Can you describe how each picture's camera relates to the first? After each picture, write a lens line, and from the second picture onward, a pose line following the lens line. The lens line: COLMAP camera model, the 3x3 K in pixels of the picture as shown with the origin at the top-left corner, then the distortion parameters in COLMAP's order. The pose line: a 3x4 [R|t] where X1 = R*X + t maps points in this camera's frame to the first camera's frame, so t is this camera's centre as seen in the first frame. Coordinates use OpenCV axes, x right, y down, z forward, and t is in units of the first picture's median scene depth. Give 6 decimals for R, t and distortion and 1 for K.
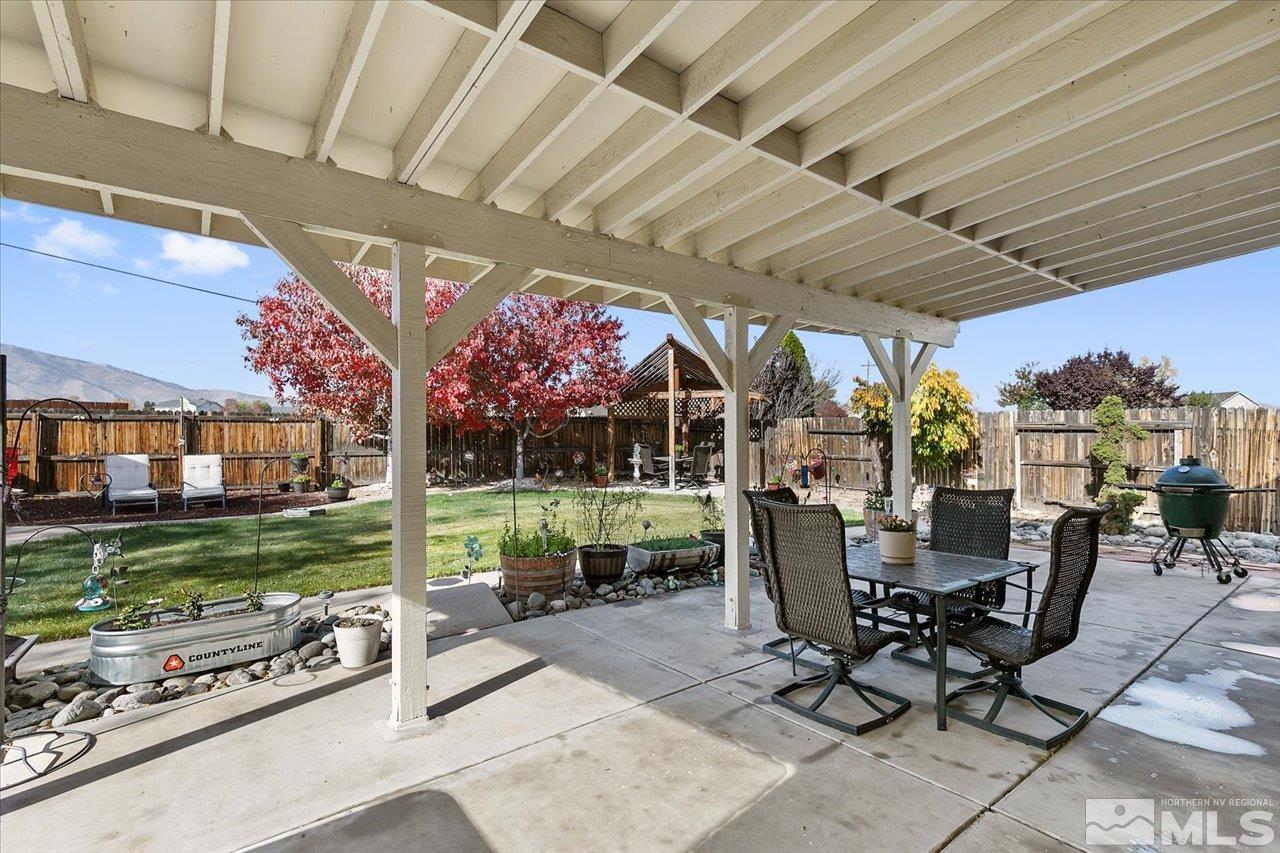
lens RADIAL K [[584.0, 0, 633.0], [0, 584.0, 435.4], [0, 0, 1]] dist [0.007587, -0.001504]
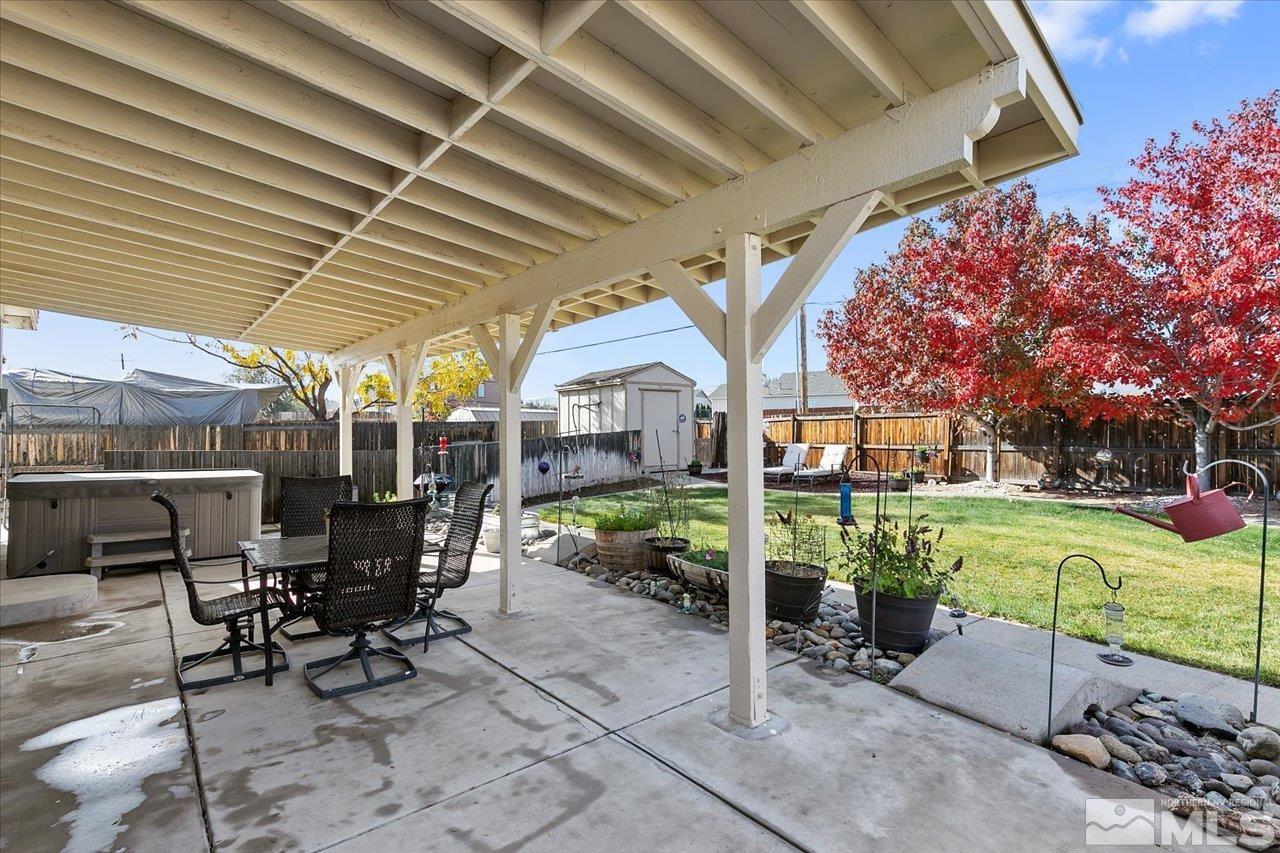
lens RADIAL K [[584.0, 0, 635.4], [0, 584.0, 432.5], [0, 0, 1]] dist [0.007587, -0.001504]
pose [[0.063694, -0.003294, -0.997964, 1.644822], [0.010723, 0.999939, -0.002616, 0.010966], [0.997912, -0.010534, 0.063725, 1.521809]]
